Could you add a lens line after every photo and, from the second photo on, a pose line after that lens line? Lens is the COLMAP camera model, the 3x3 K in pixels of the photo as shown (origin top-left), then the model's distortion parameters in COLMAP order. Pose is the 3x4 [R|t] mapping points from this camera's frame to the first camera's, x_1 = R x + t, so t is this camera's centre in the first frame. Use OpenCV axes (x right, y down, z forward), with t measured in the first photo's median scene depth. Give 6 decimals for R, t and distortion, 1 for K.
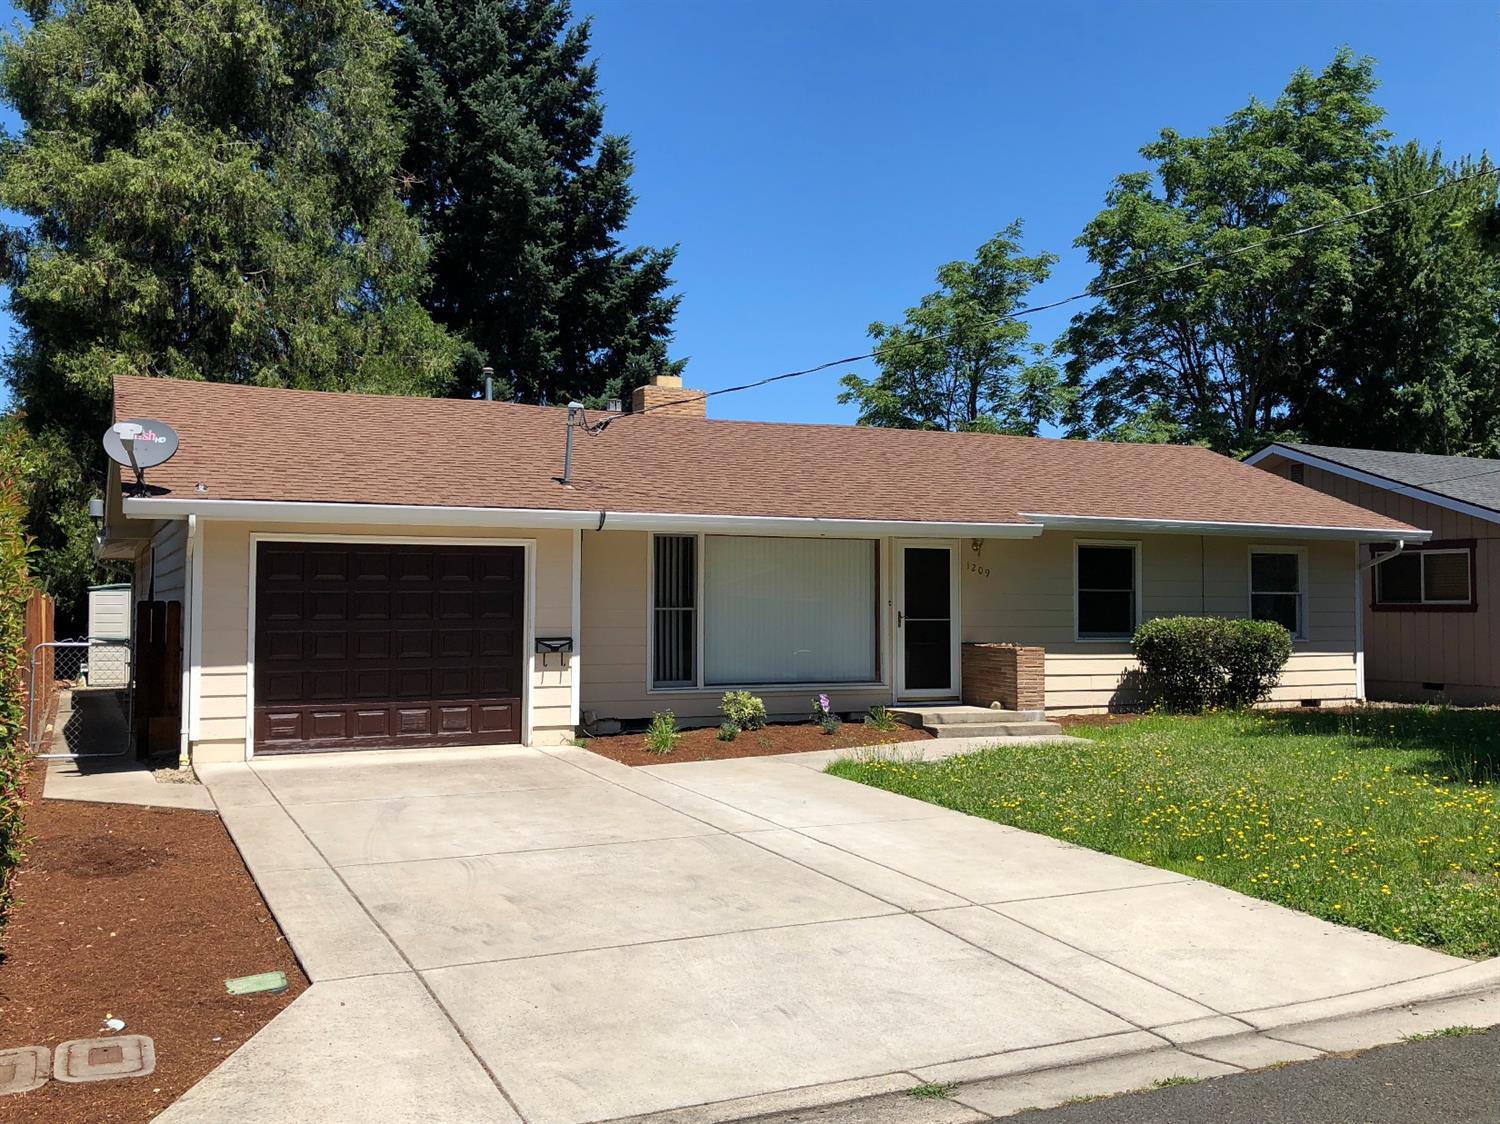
lens RADIAL K [[1428.9, 0, 750.0], [0, 1428.9, 562.0], [0, 0, 1]] dist [0.020123, 0.003436]
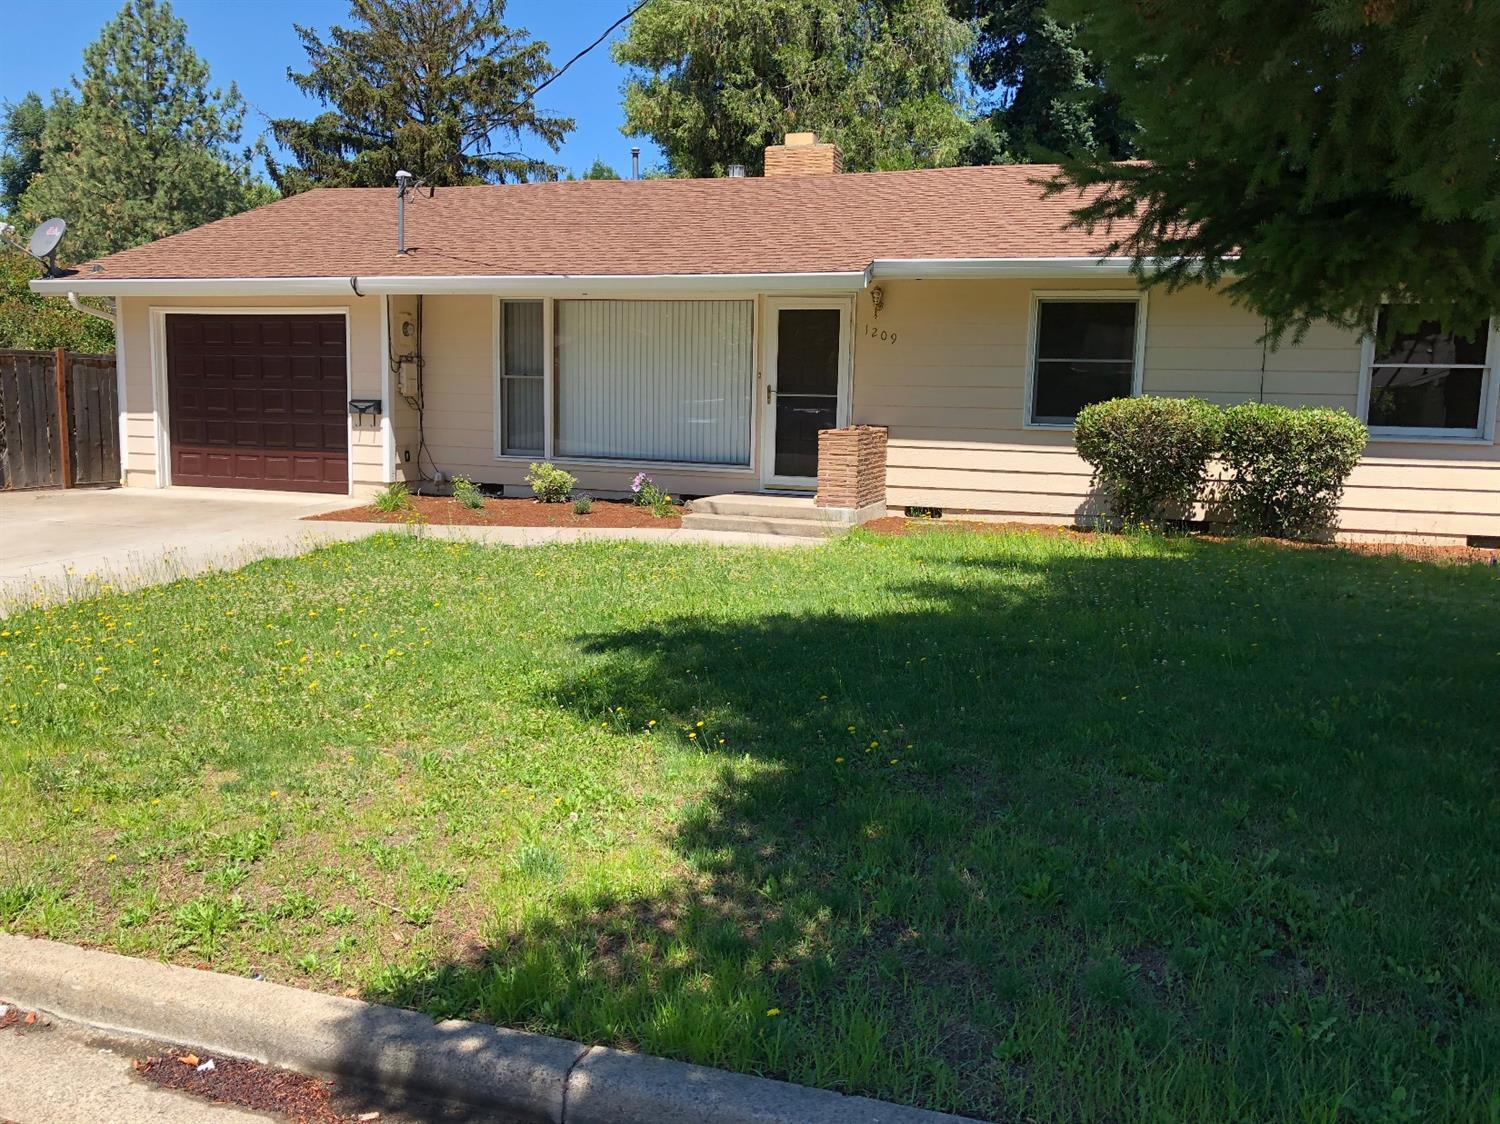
lens RADIAL K [[1222.2, 0, 749.5], [0, 1222.2, 558.0], [0, 0, 1]] dist [0.036677, -0.048468]
pose [[0.728141, 0.108516, -0.676783, 0.660202], [0.001932, 0.987059, 0.160346, 0.021264], [0.685425, -0.118062, 0.718509, 0.481754]]
